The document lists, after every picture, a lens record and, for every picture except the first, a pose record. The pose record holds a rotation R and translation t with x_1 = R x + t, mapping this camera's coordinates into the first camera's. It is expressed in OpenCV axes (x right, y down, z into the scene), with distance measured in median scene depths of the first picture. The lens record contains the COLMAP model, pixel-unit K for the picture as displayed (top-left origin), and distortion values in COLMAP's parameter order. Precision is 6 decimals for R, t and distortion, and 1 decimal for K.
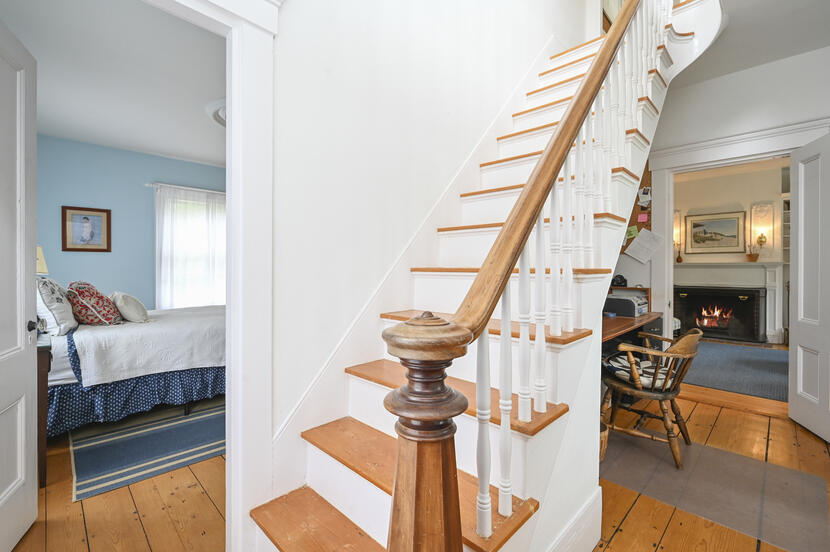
lens RADIAL K [[364.3, 0, 417.7], [0, 364.3, 273.7], [0, 0, 1]] dist [0.001921, 0.000004]
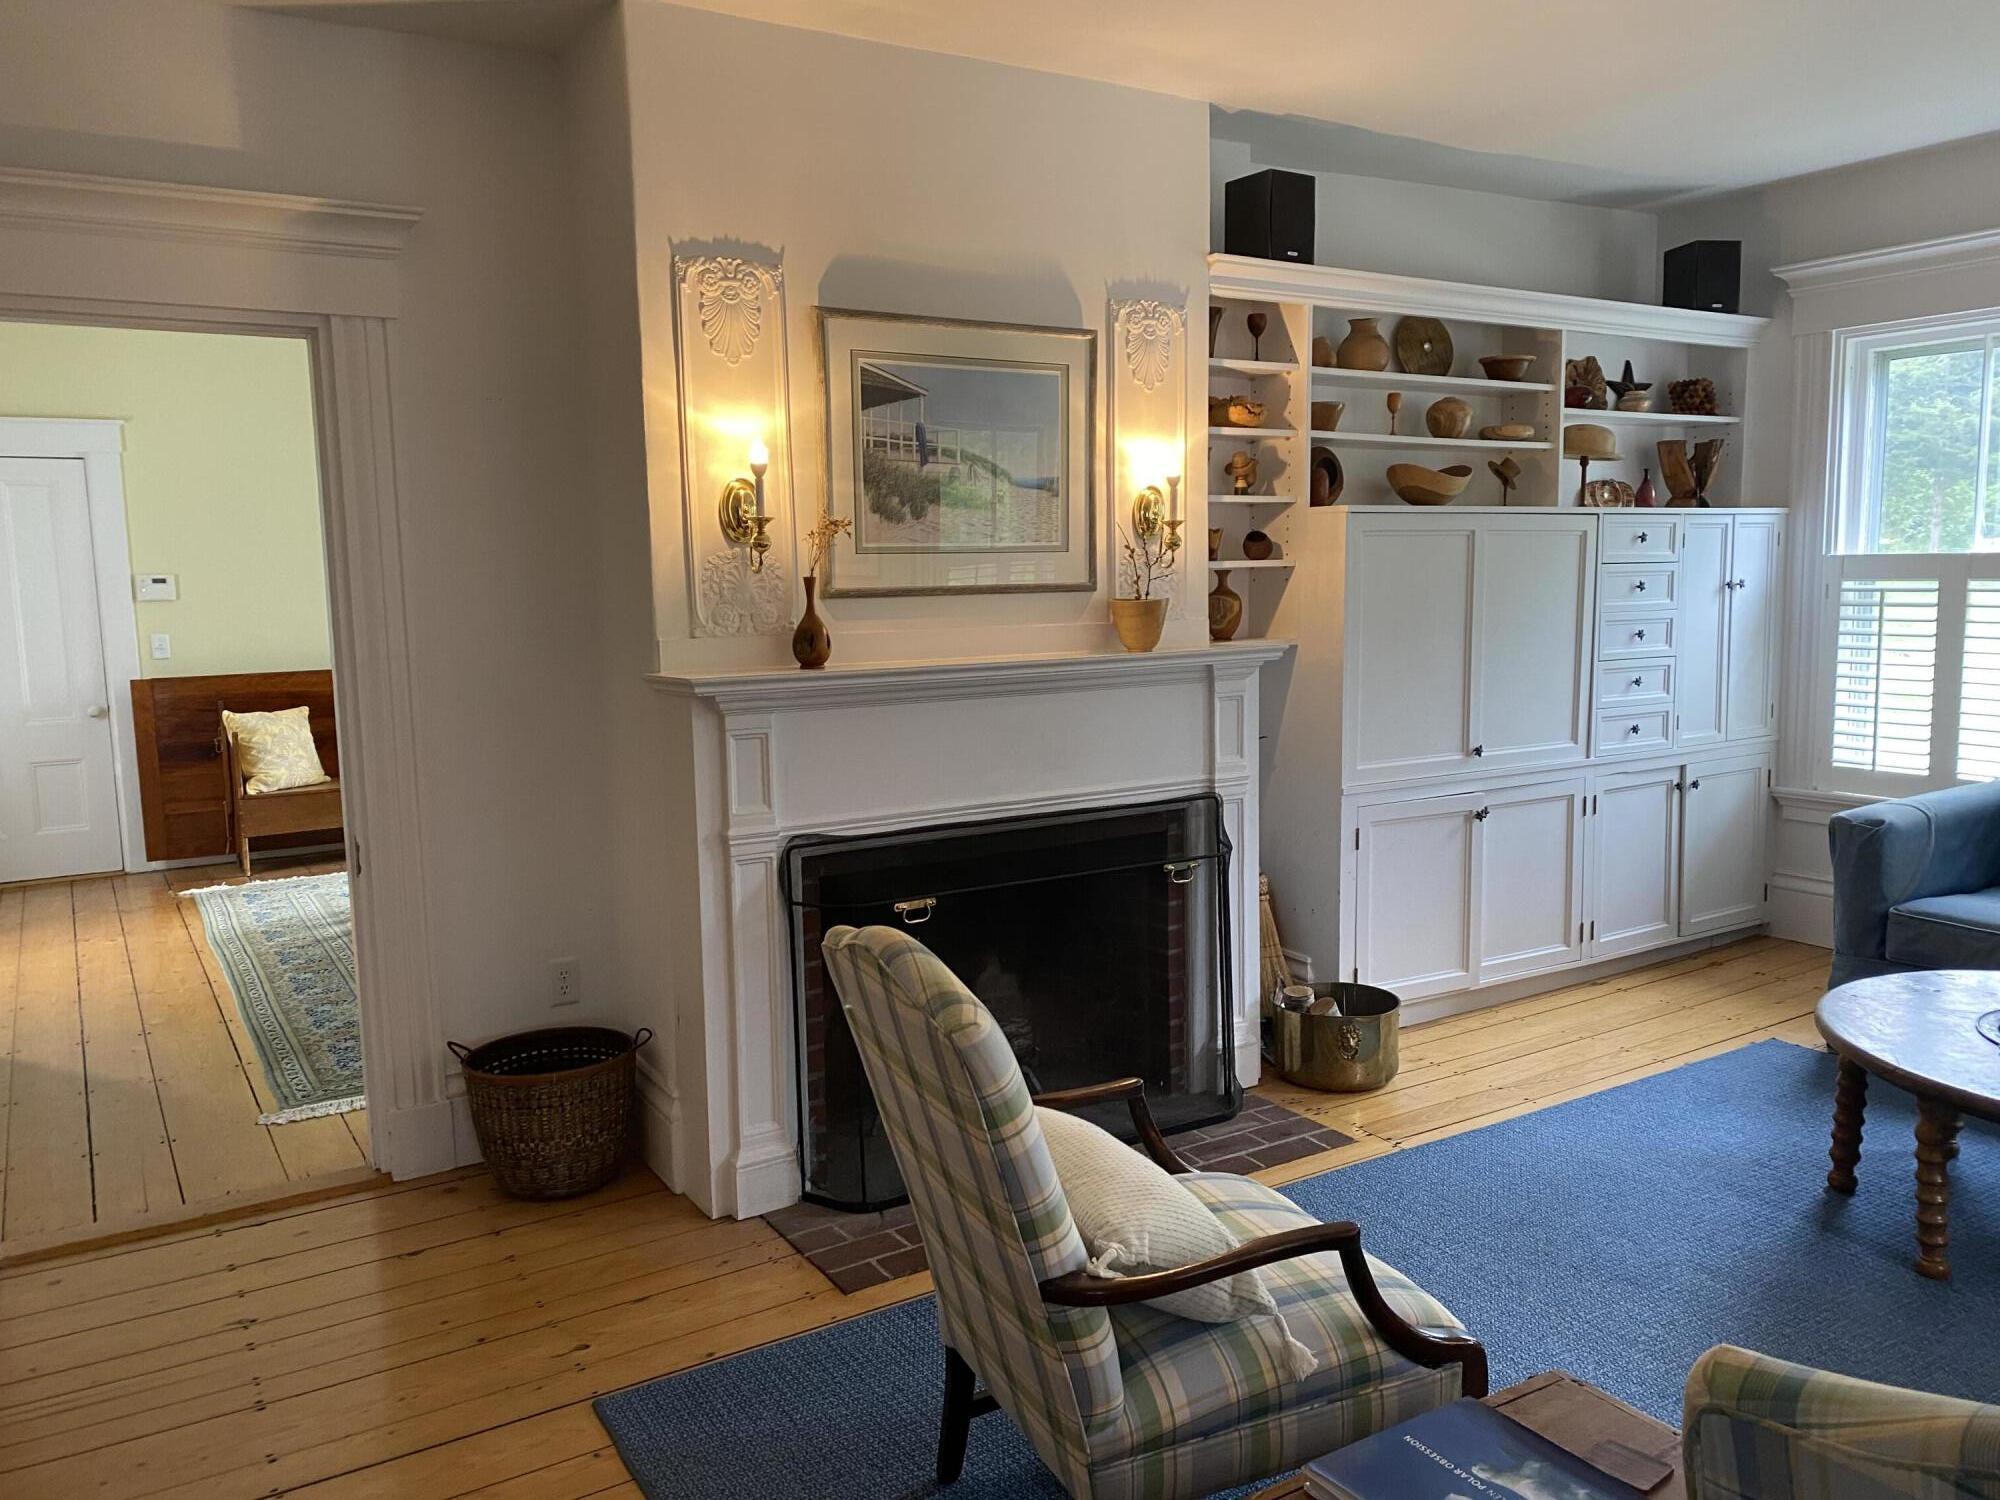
lens RADIAL K [[1515.7, 0, 1006.1], [0, 1515.7, 753.6], [0, 0, 1]] dist [-0.000365, -0.001879]
pose [[0.224044, -0.136764, 0.964935, 0.205258], [0.024208, 0.990580, 0.134778, -0.073278], [-0.974278, -0.006837, 0.225244, 0.835932]]
